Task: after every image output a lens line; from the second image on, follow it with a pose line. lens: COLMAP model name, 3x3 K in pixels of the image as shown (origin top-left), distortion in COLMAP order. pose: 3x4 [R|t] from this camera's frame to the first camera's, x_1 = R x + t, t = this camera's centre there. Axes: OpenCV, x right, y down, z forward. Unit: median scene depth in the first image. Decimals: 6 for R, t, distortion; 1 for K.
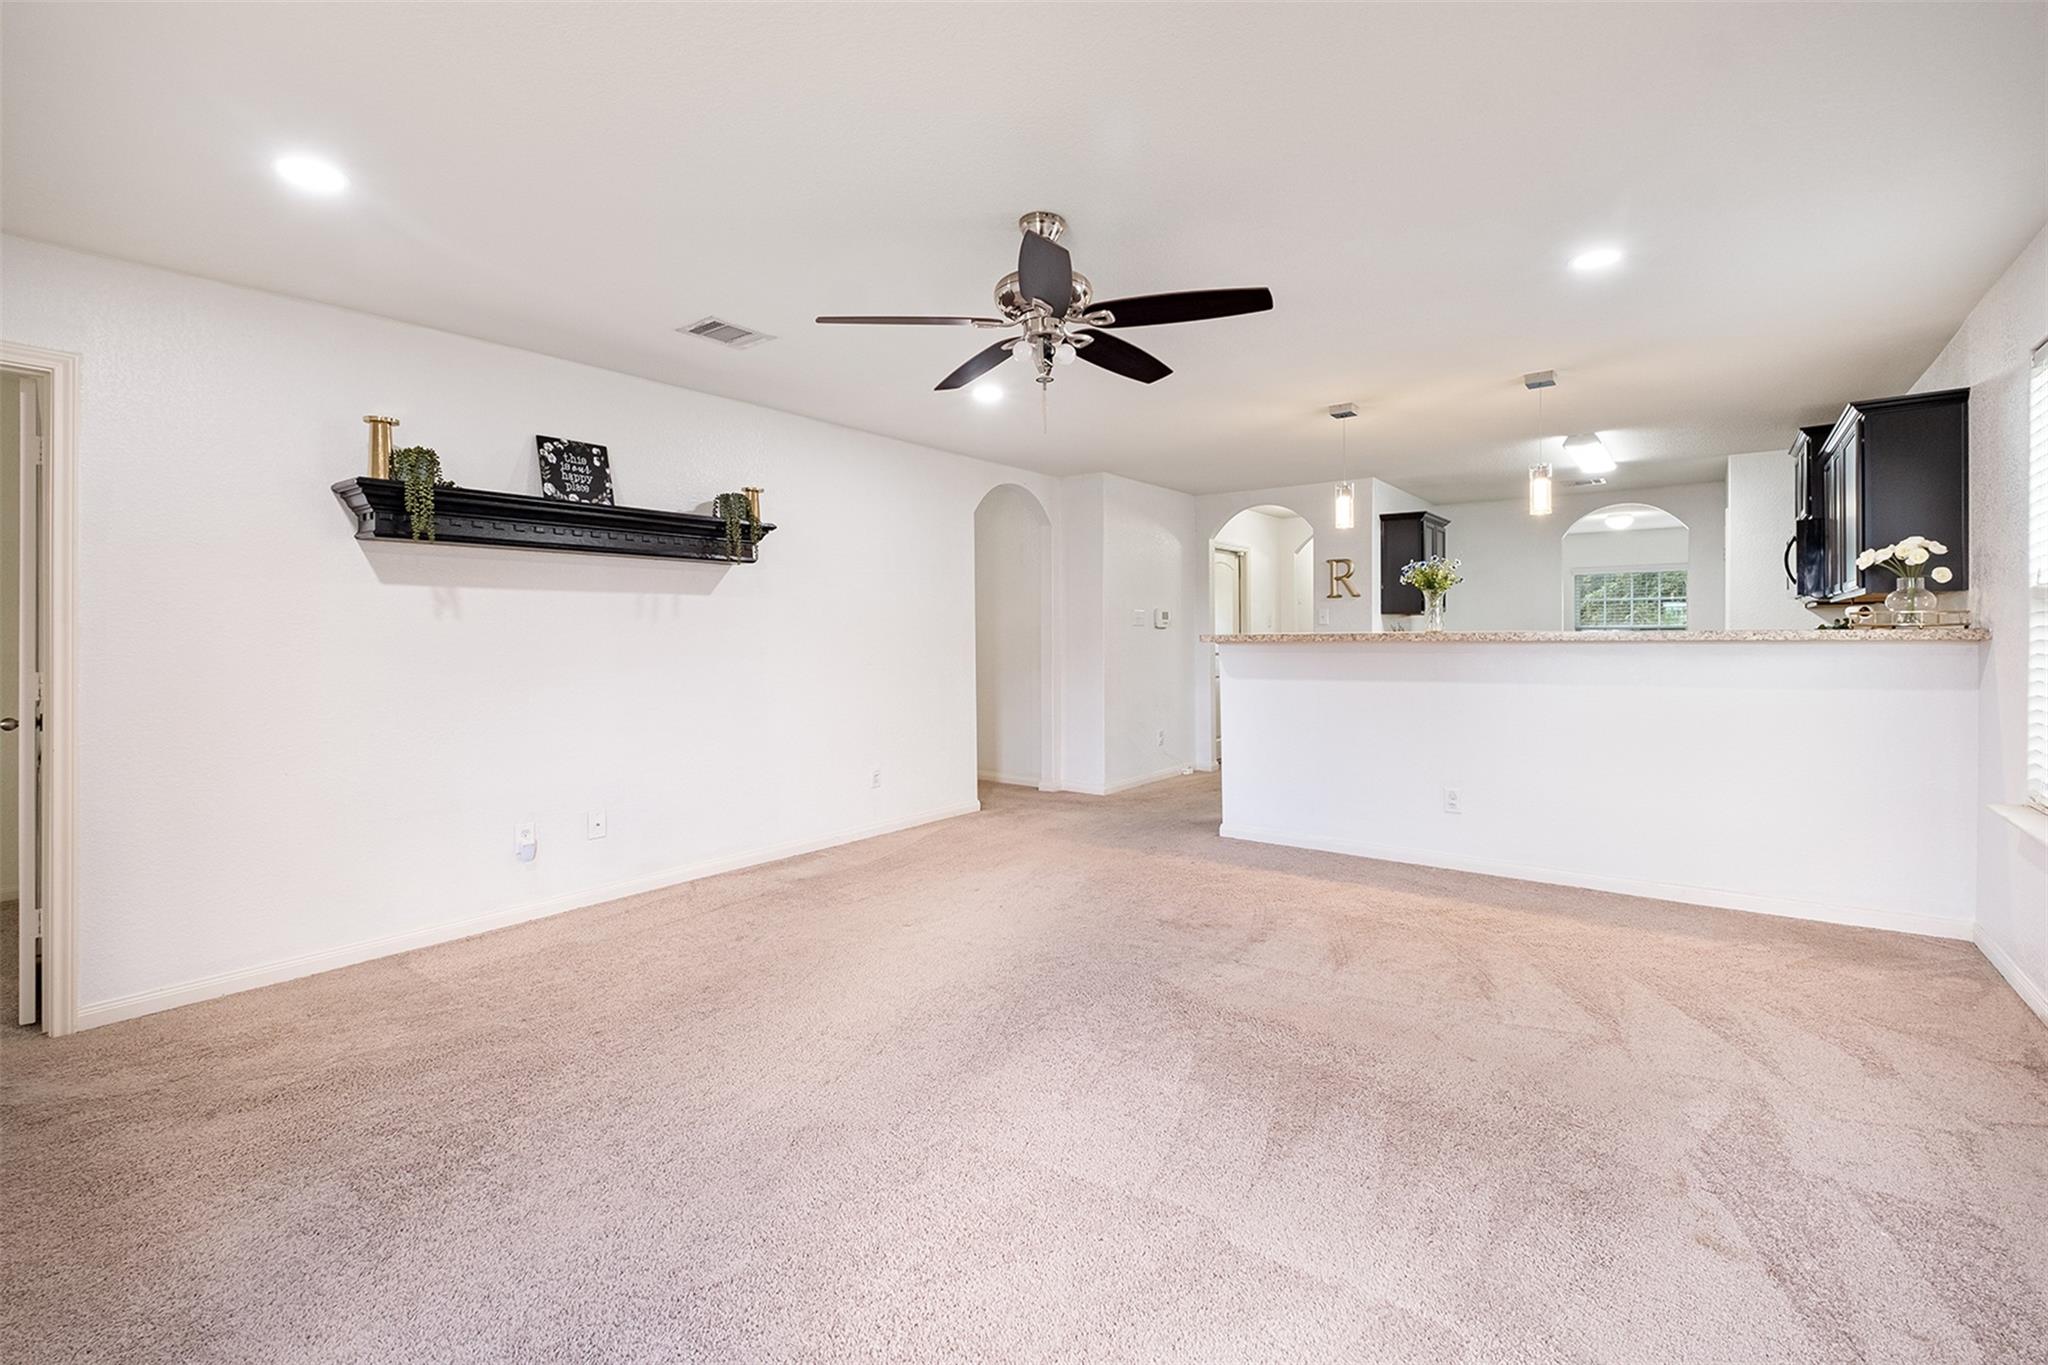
lens RADIAL K [[894.2, 0, 1030.0], [0, 894.2, 666.1], [0, 0, 1]] dist [-0.005472, -0.000291]
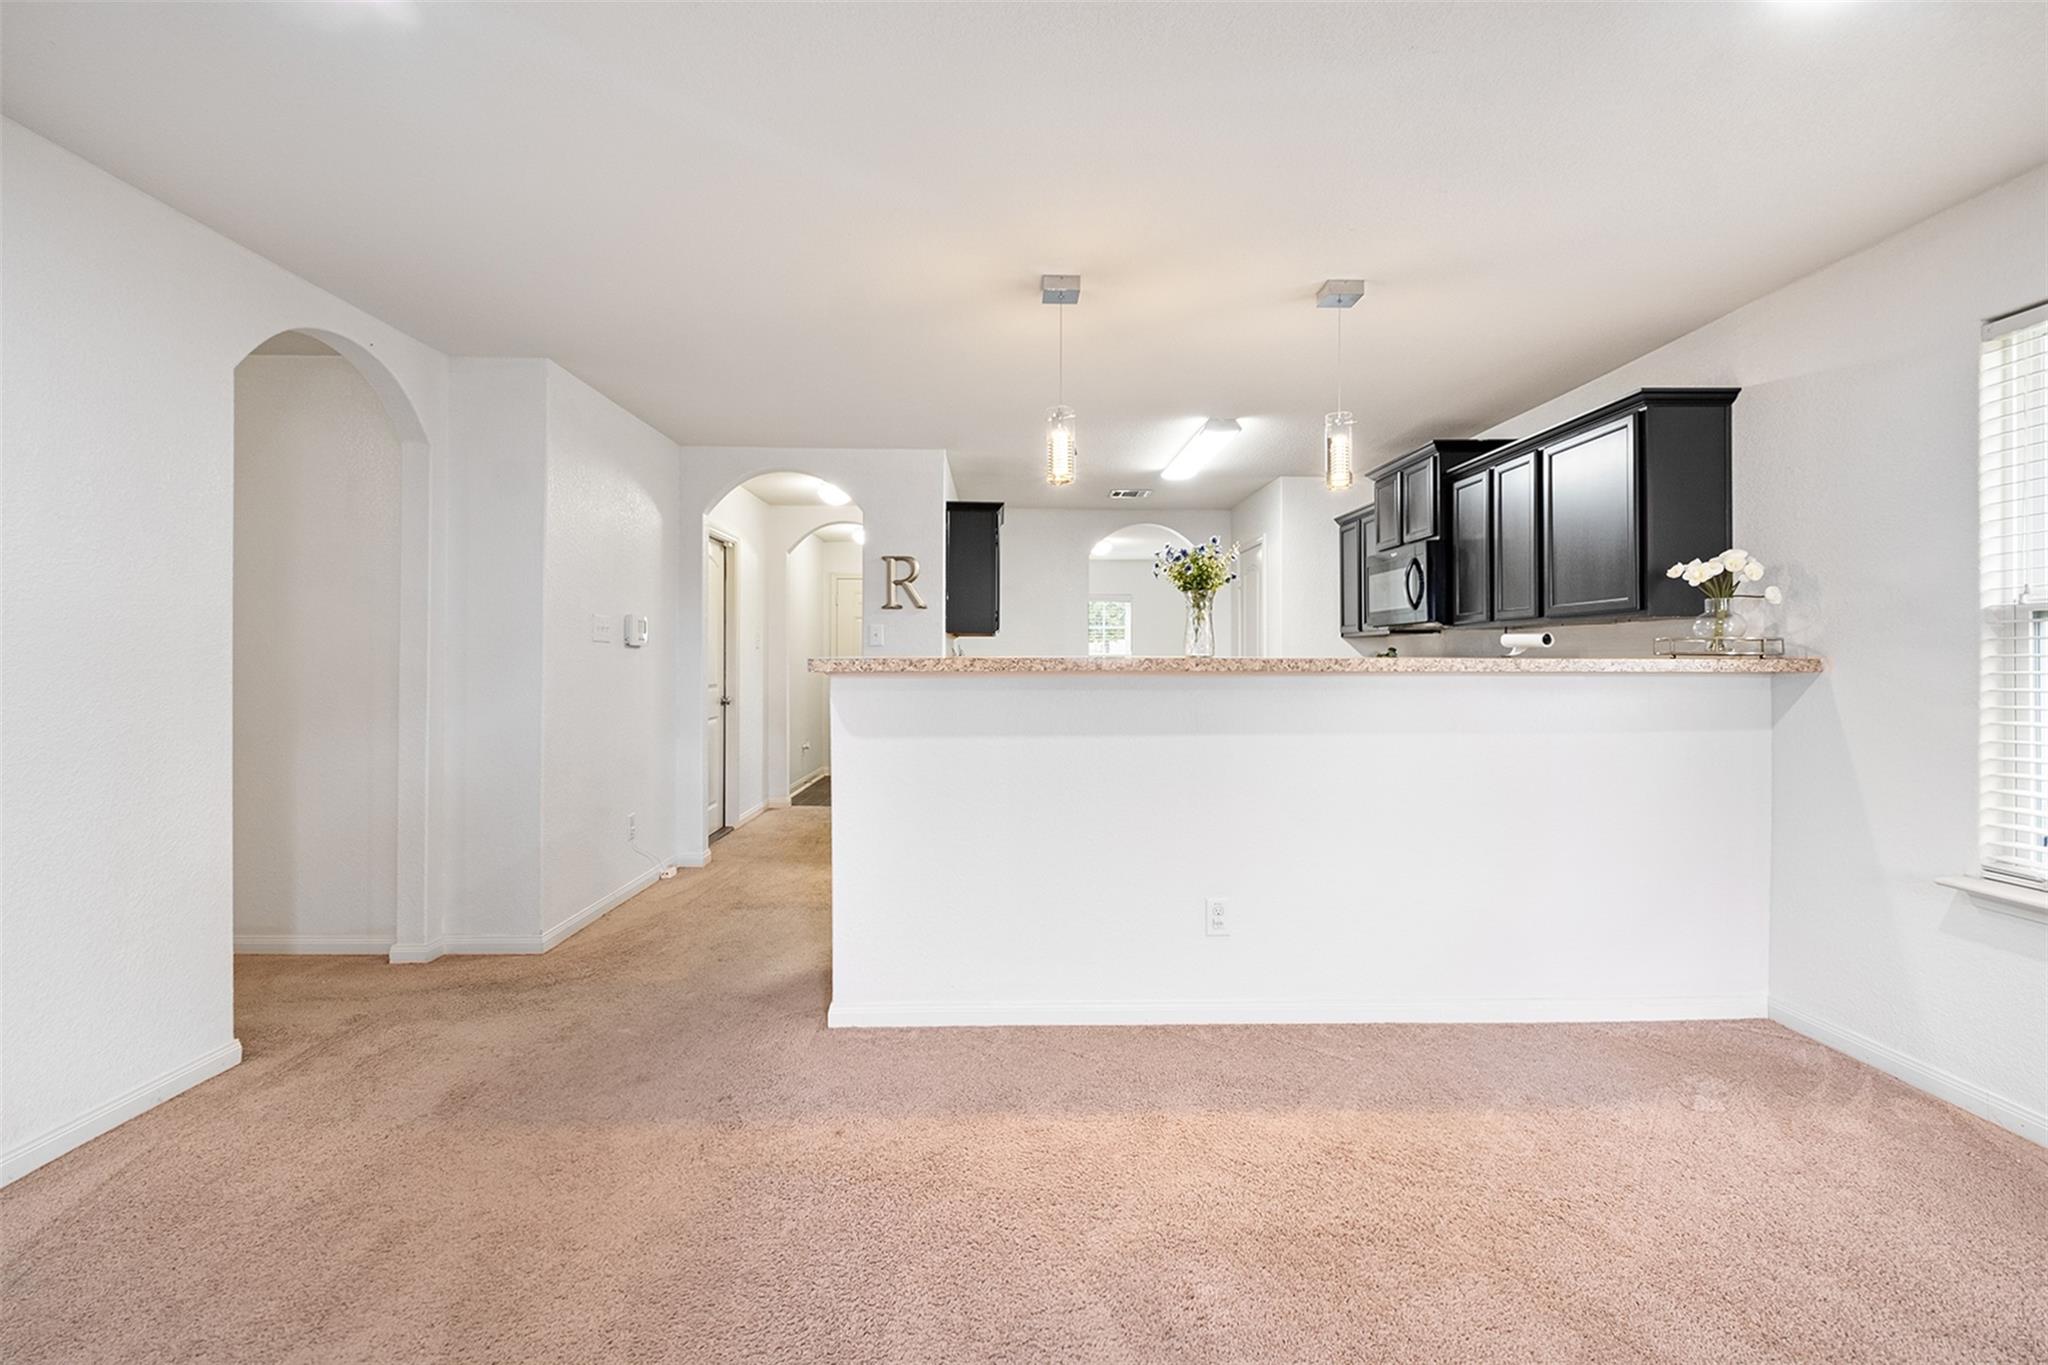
lens RADIAL K [[894.2, 0, 1030.0], [0, 894.2, 666.1], [0, 0, 1]] dist [-0.005472, -0.000291]
pose [[0.777900, 0.006499, 0.628354, -0.027293], [0.012085, 0.999607, -0.025300, -0.010947], [-0.628272, 0.027275, 0.777516, 0.382237]]
